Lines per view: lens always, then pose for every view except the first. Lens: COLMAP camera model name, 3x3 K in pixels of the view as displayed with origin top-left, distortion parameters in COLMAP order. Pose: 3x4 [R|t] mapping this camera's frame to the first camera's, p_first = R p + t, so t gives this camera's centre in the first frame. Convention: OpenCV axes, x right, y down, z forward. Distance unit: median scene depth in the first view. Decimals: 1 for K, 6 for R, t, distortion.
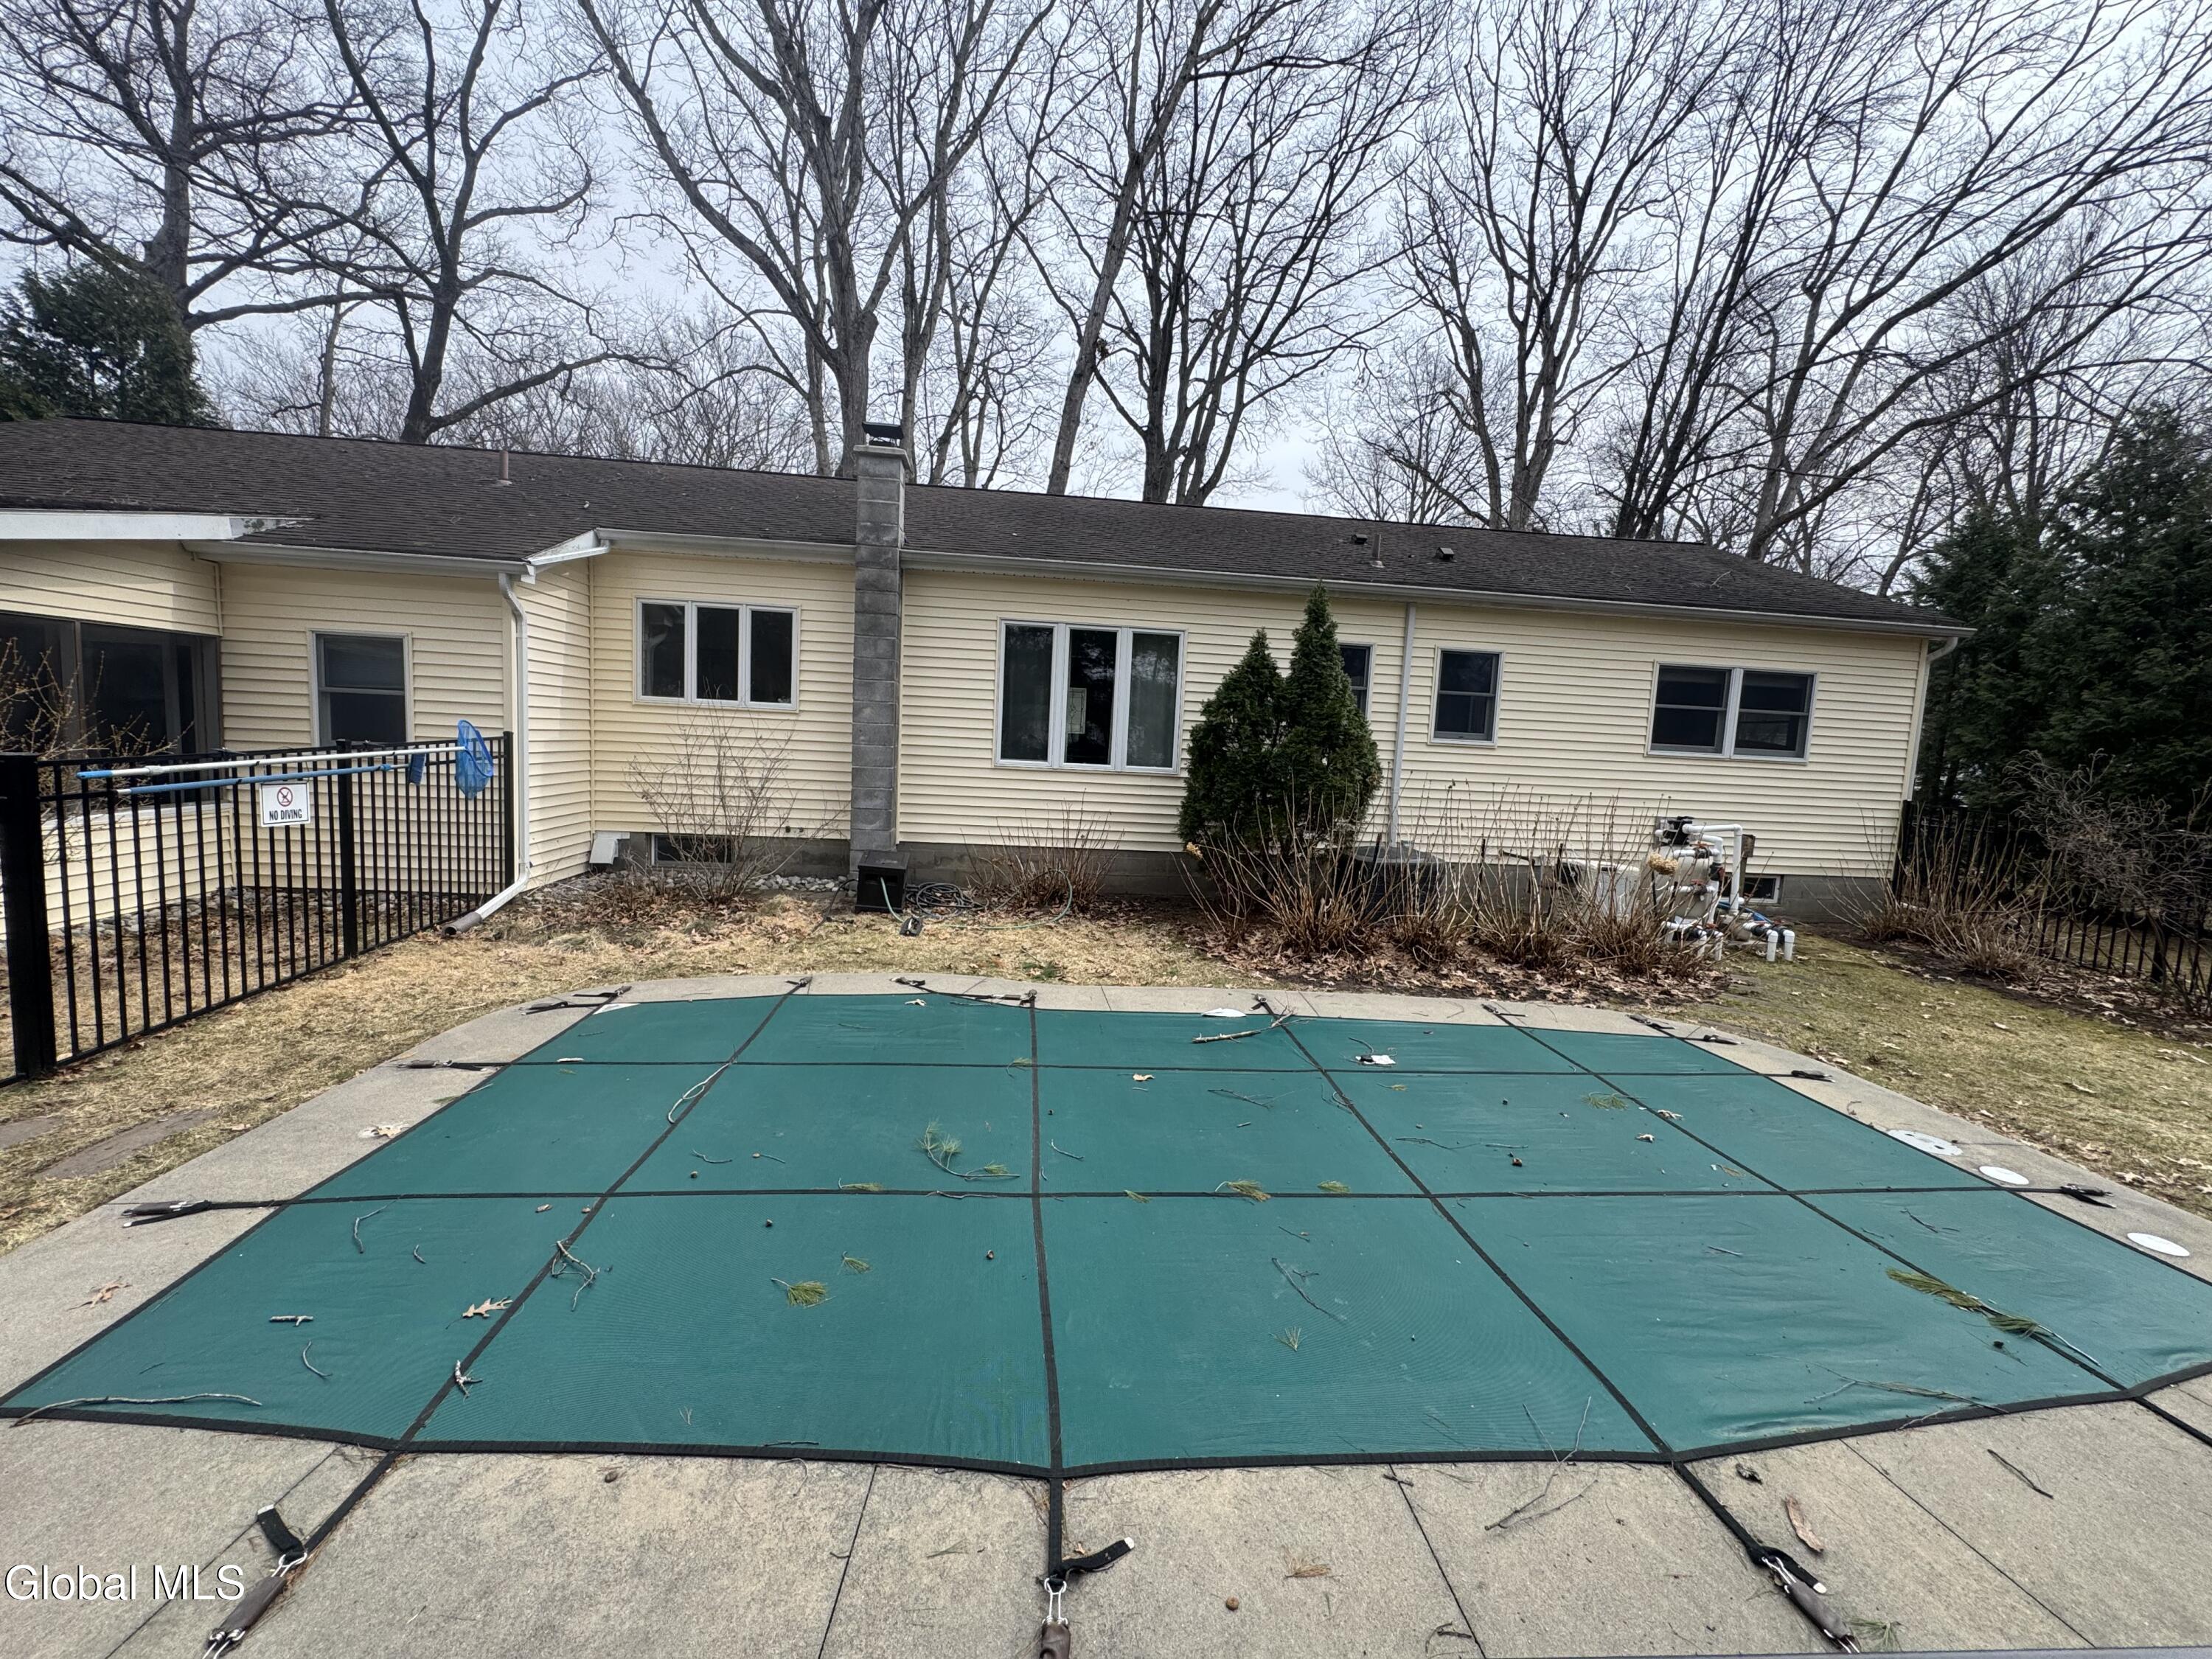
lens RADIAL K [[876.7, 0, 1097.1], [0, 876.7, 824.9], [0, 0, 1]] dist [-0.002869, -0.000036]
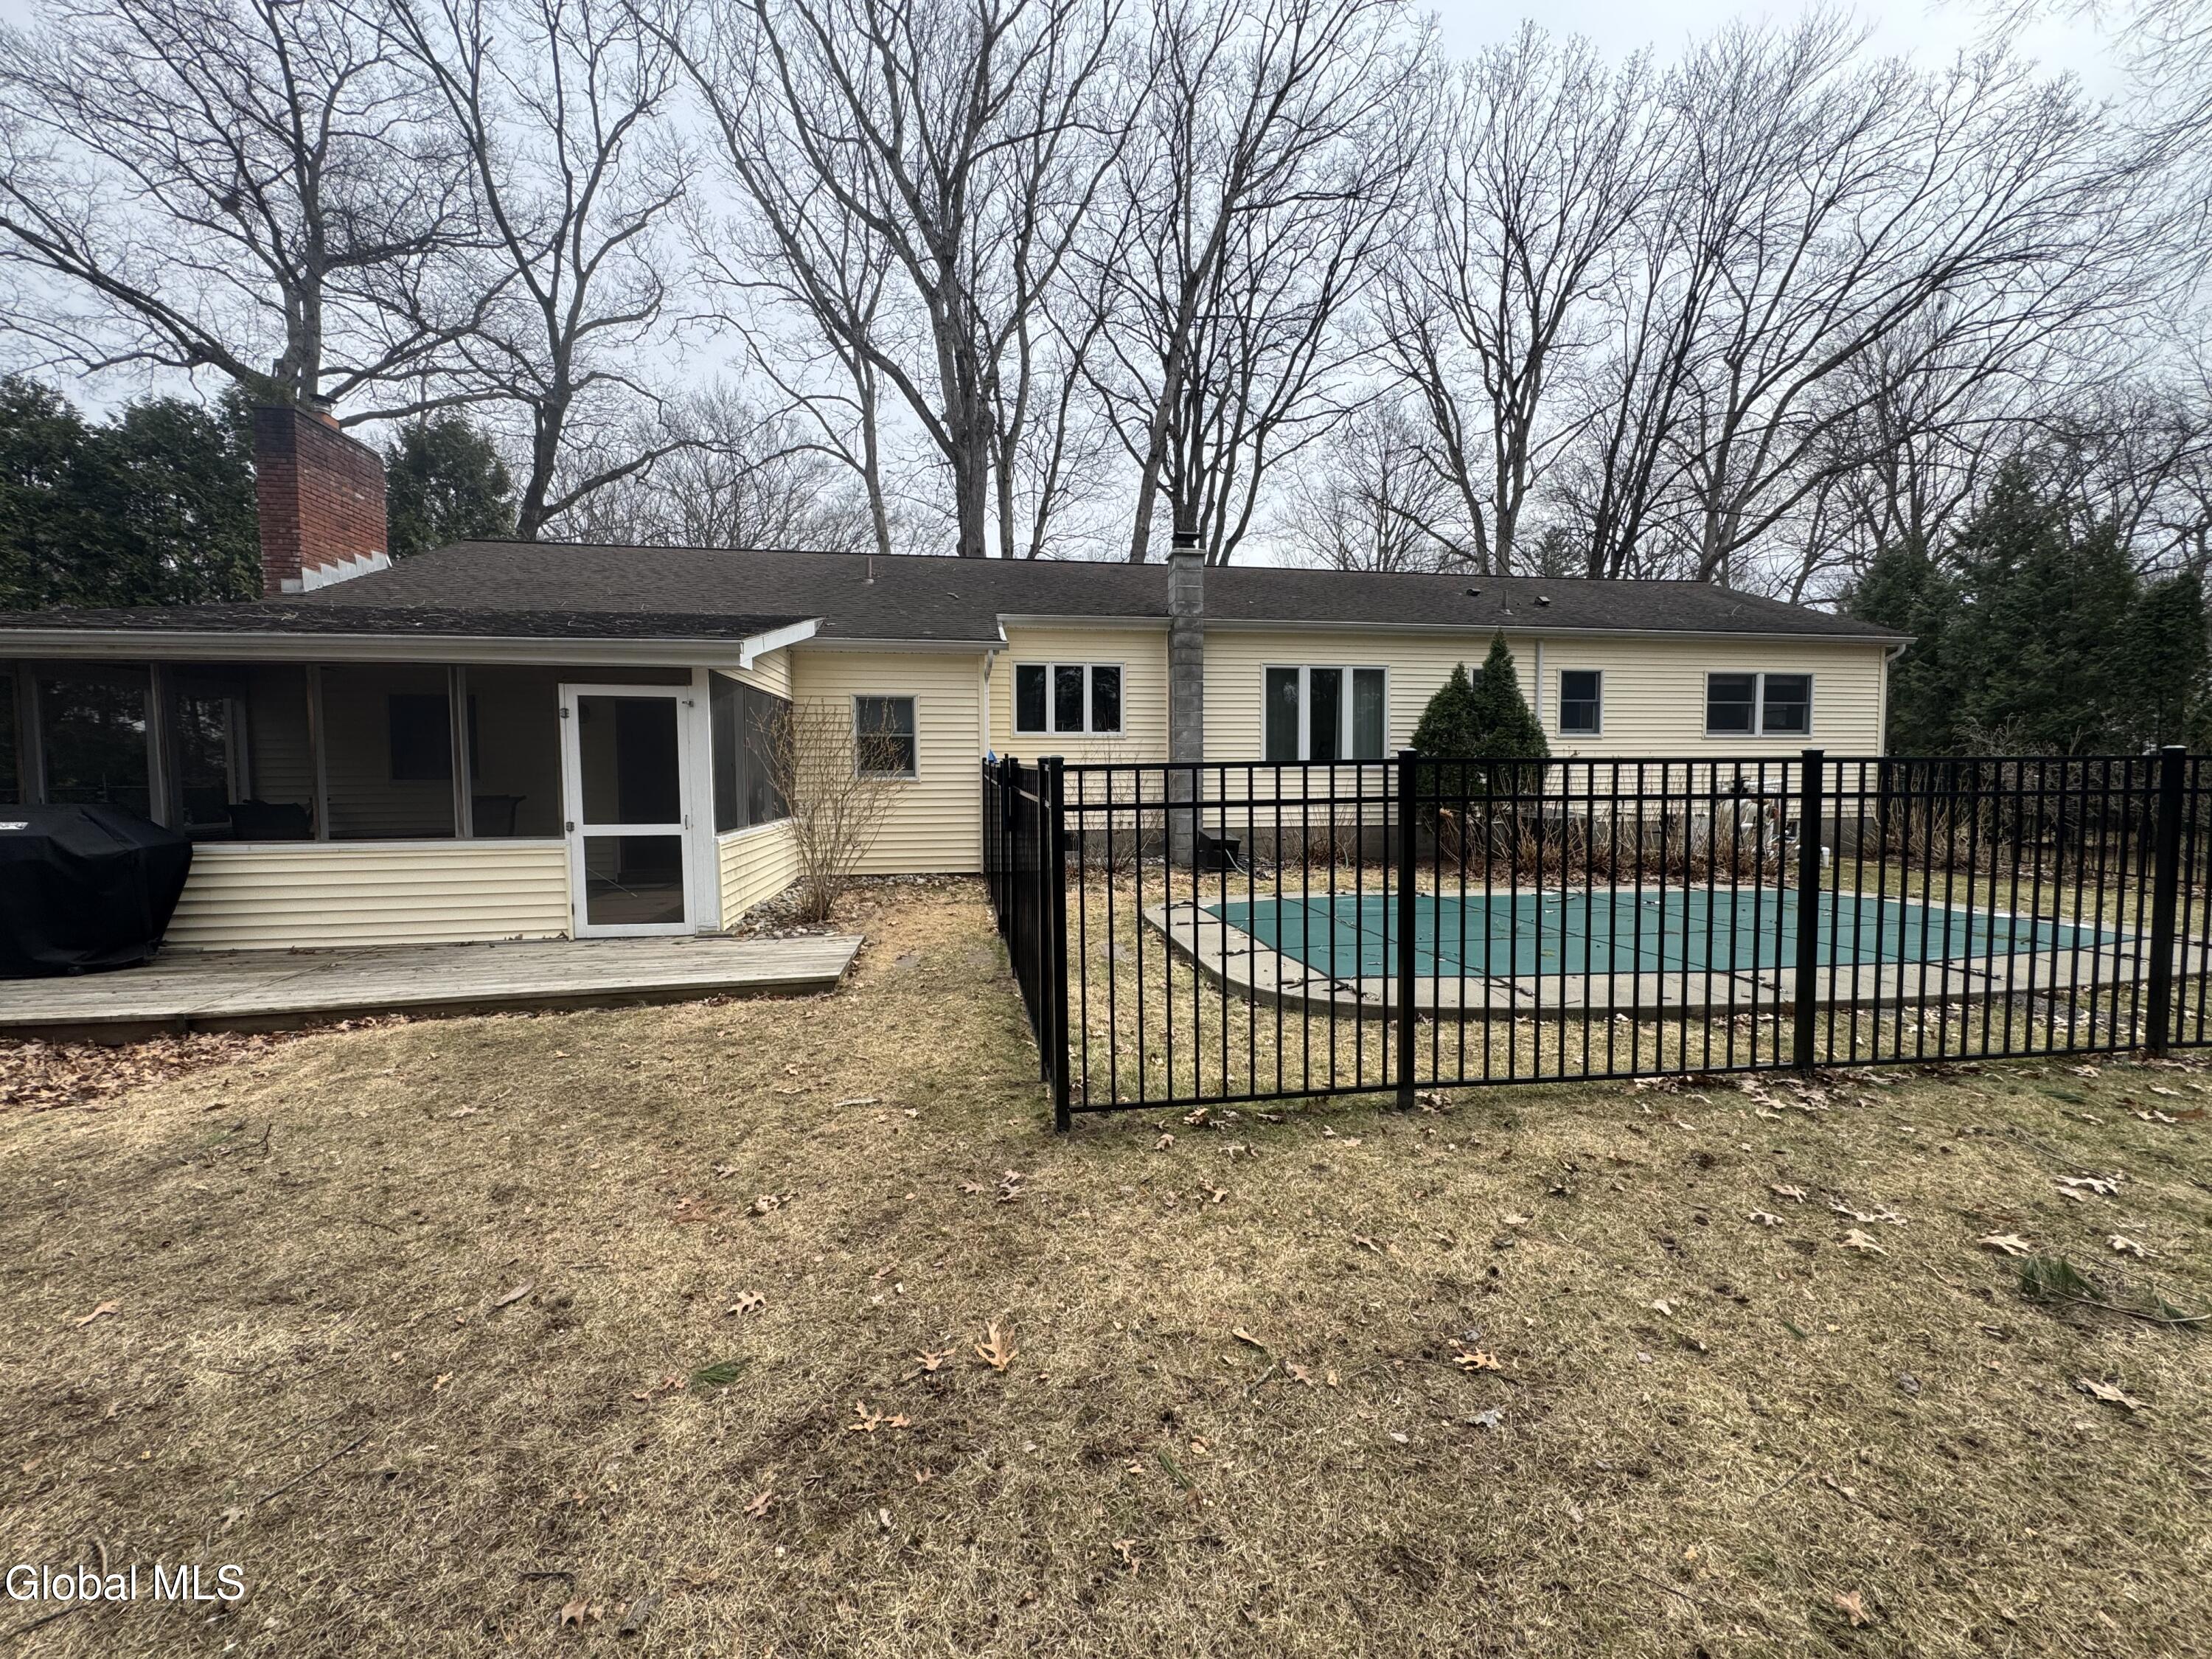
lens RADIAL K [[880.3, 0, 1105.4], [0, 880.3, 826.7], [0, 0, 1]] dist [-0.002833, 0.000130]
pose [[0.996077, -0.060416, 0.064657, -0.273976], [0.063073, 0.997213, -0.039863, 0.036752], [-0.062069, 0.043784, 0.997111, -0.216061]]
